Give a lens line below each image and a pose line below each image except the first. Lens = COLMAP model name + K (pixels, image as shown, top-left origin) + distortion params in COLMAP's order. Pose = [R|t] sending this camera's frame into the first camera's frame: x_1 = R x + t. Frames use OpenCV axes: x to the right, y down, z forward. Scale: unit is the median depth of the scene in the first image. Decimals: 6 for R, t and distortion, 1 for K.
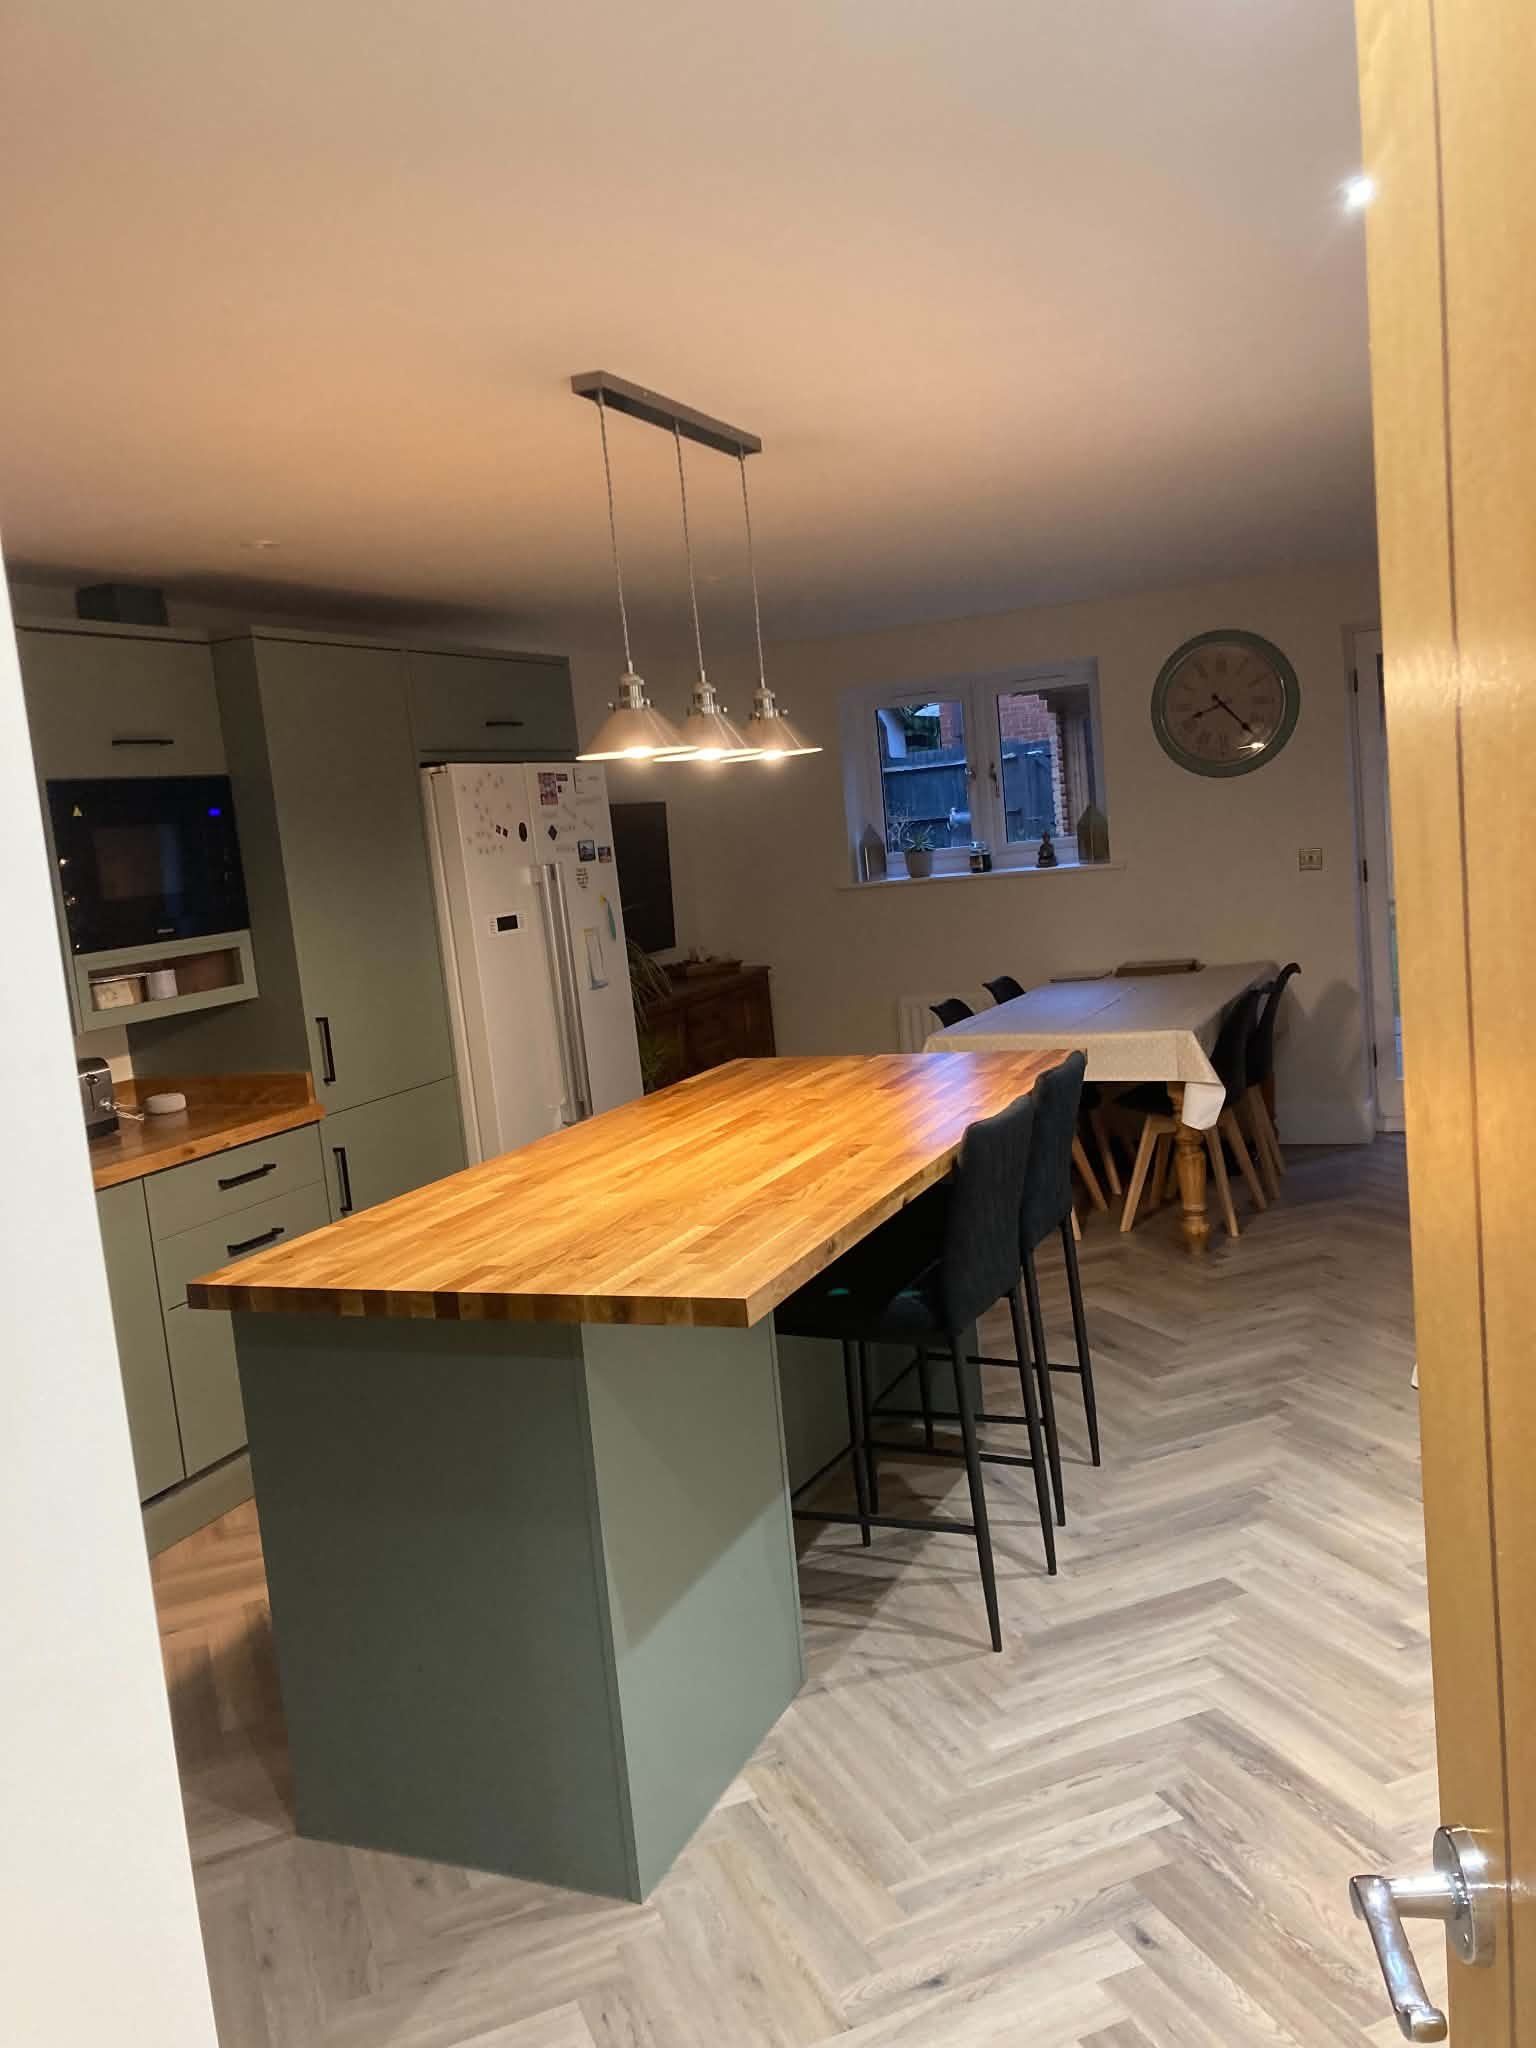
lens RADIAL K [[1675.6, 0, 765.3], [0, 1675.6, 1046.6], [0, 0, 1]] dist [0.061702, -0.028591]
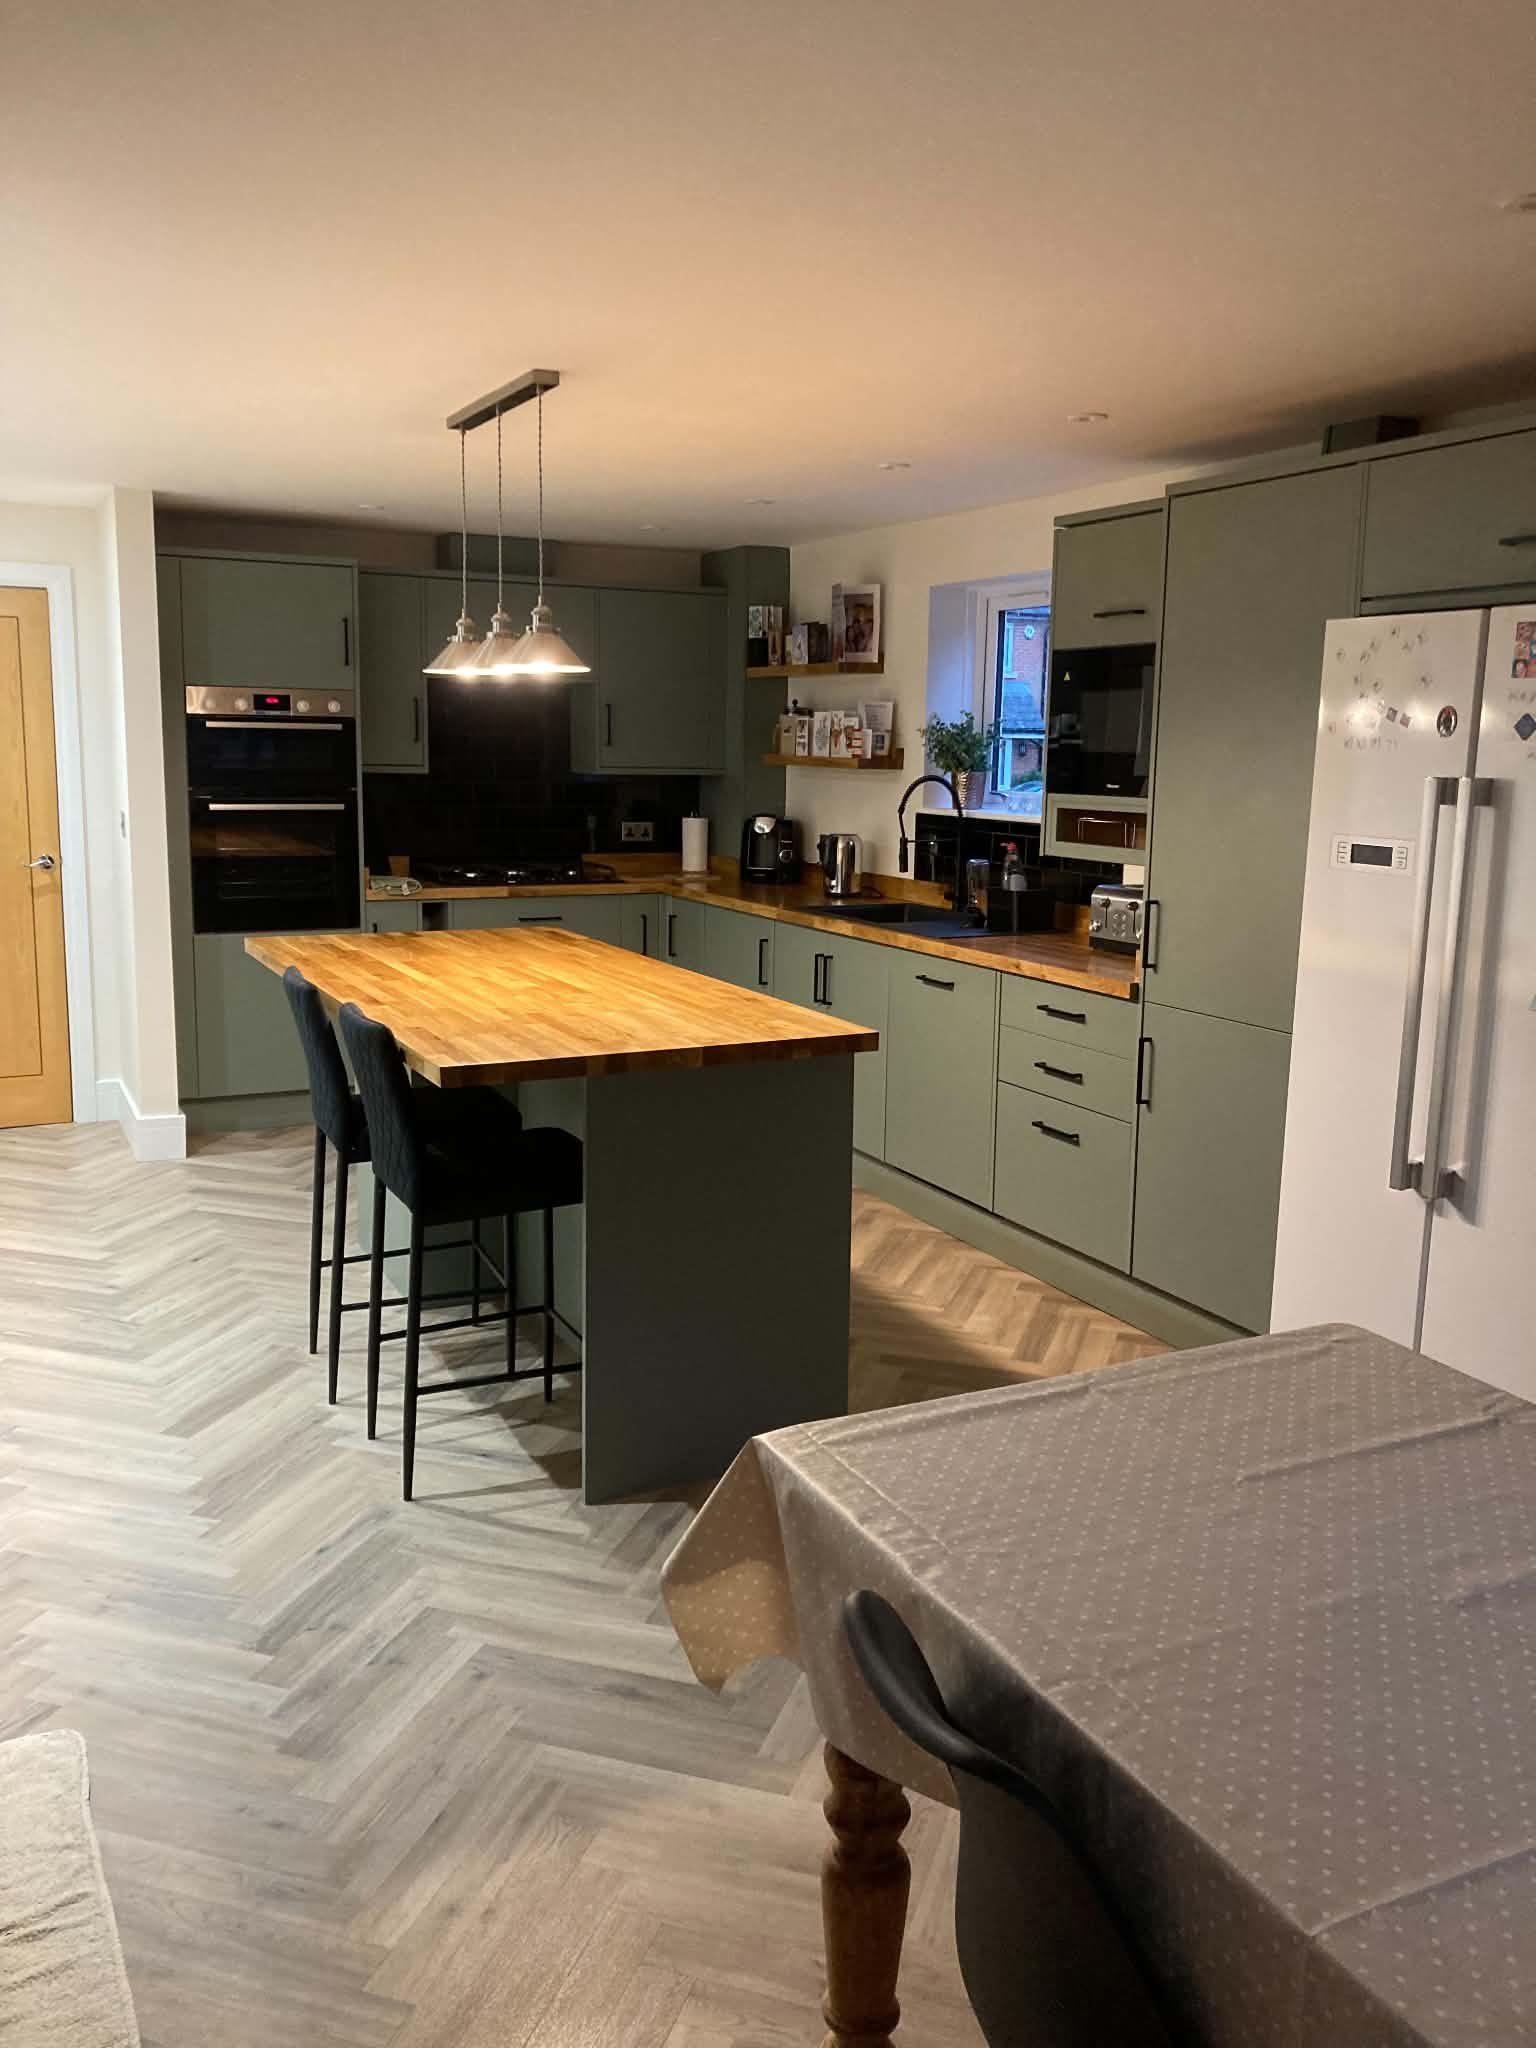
lens RADIAL K [[1675.6, 0, 755.2], [0, 1675.6, 1002.5], [0, 0, 1]] dist [0.061702, -0.028591]
pose [[-0.647263, 0.202709, -0.734820, 0.609836], [-0.057026, 0.948414, 0.311864, -0.253337], [0.760131, 0.243762, -0.602313, 1.455596]]
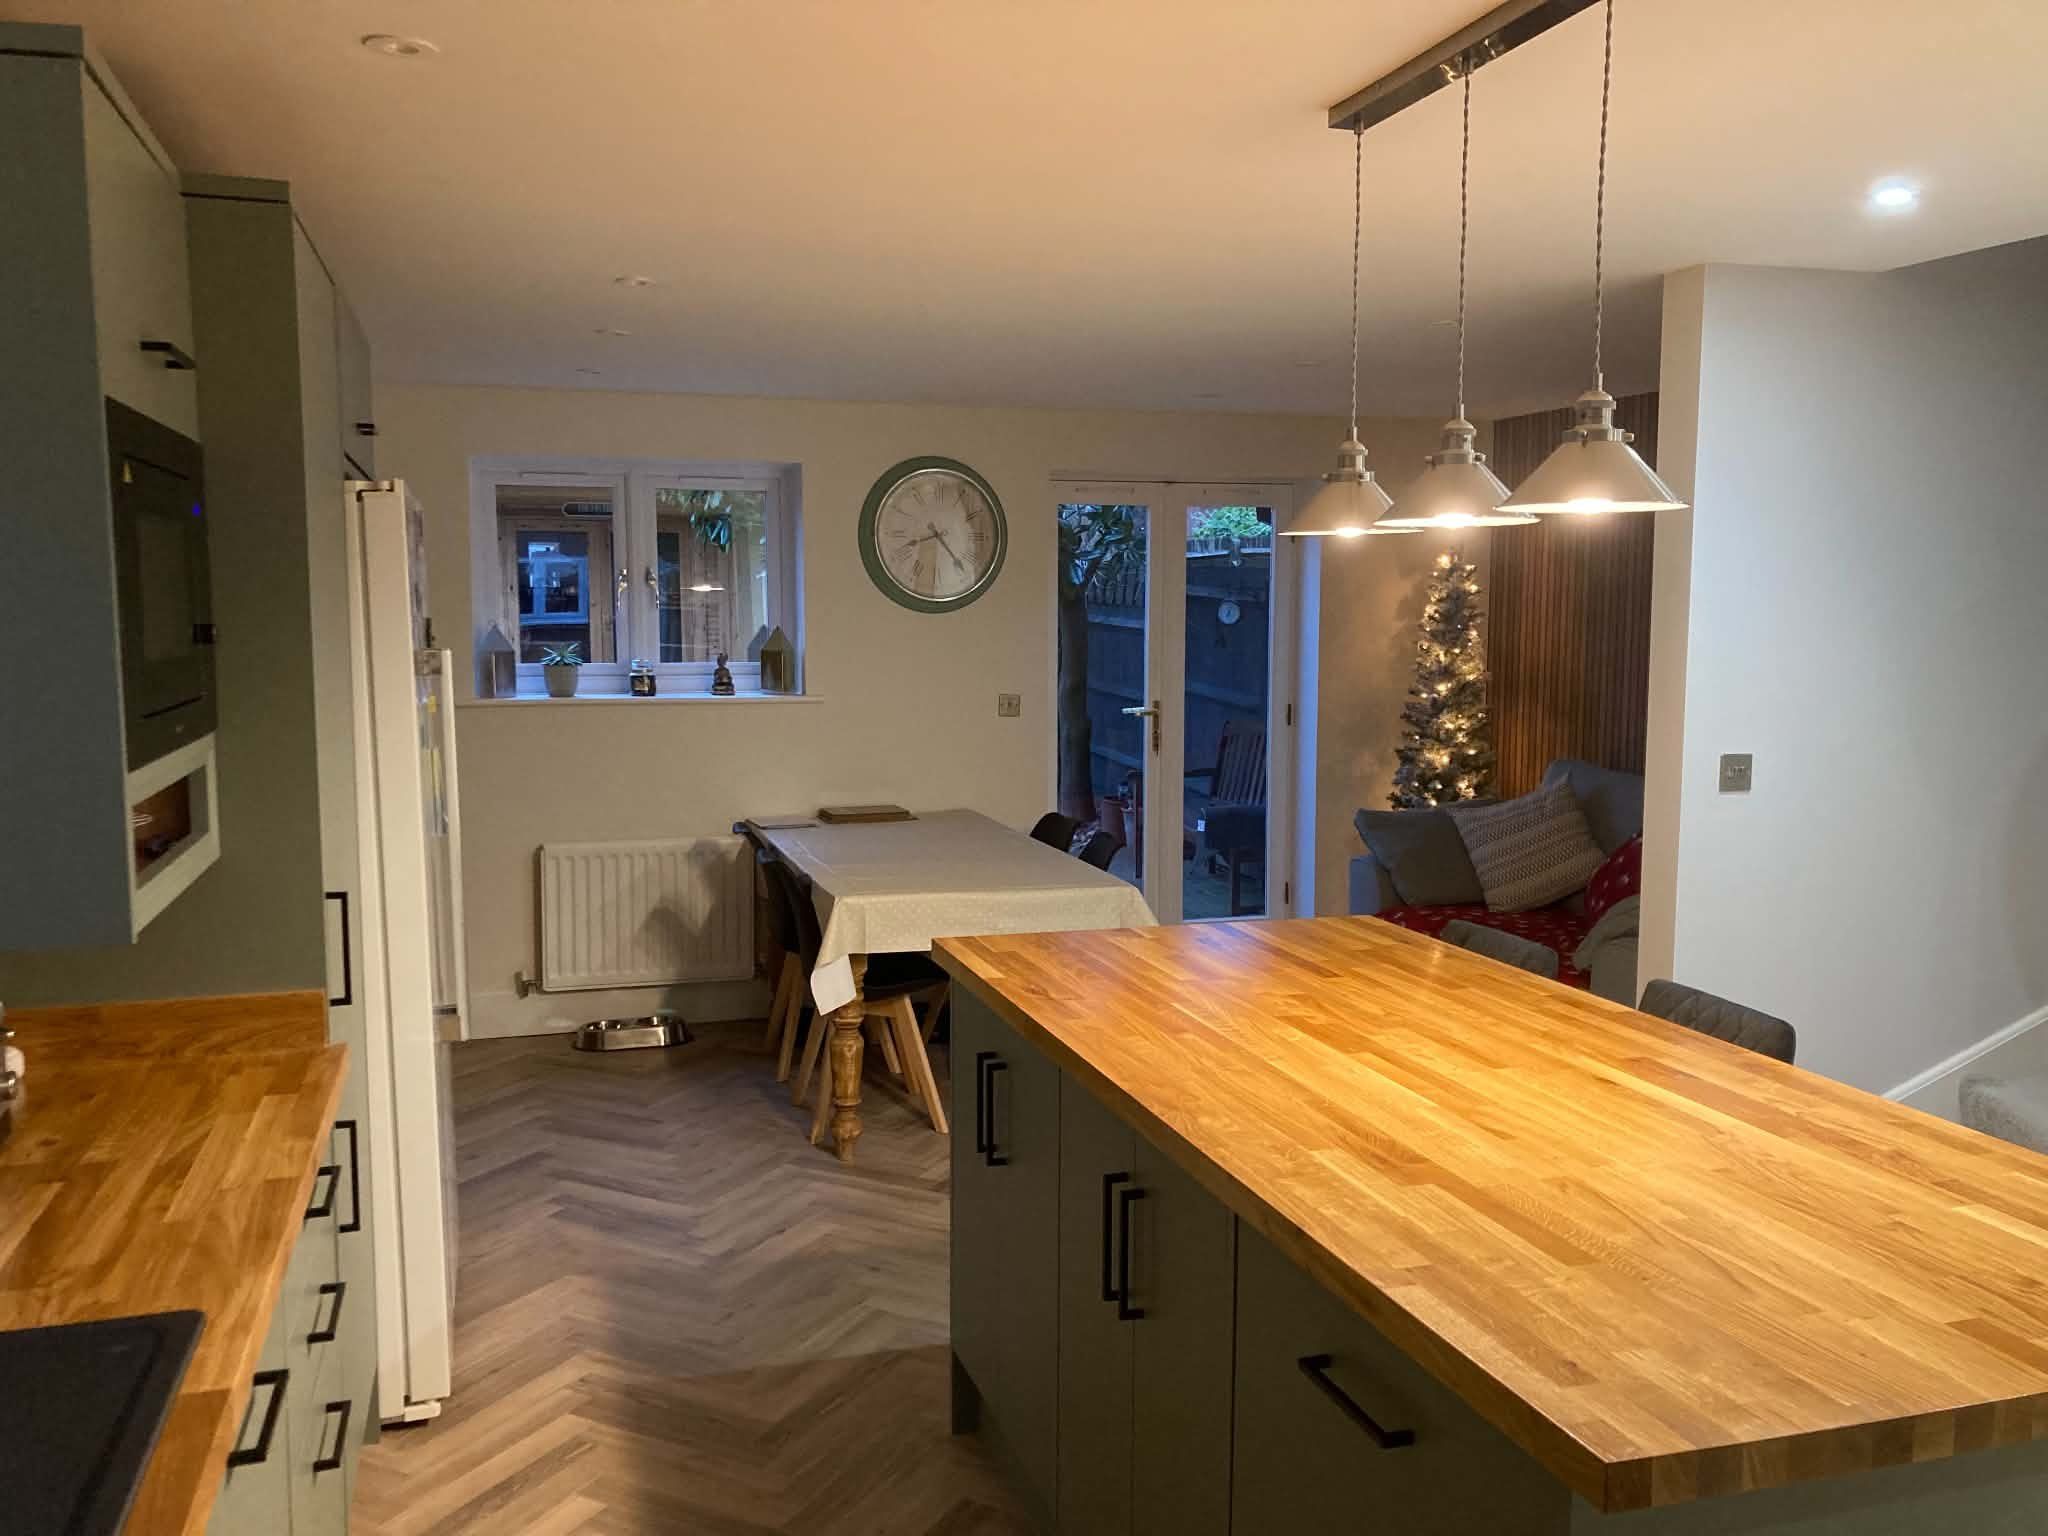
lens RADIAL K [[1675.6, 0, 1016.1], [0, 1675.6, 771.8], [0, 0, 1]] dist [0.061702, -0.028591]
pose [[0.756996, 0.030971, 0.652686, -0.475730], [0.013274, 0.997941, -0.062750, -0.019274], [-0.653285, 0.056166, 0.755026, 0.427812]]
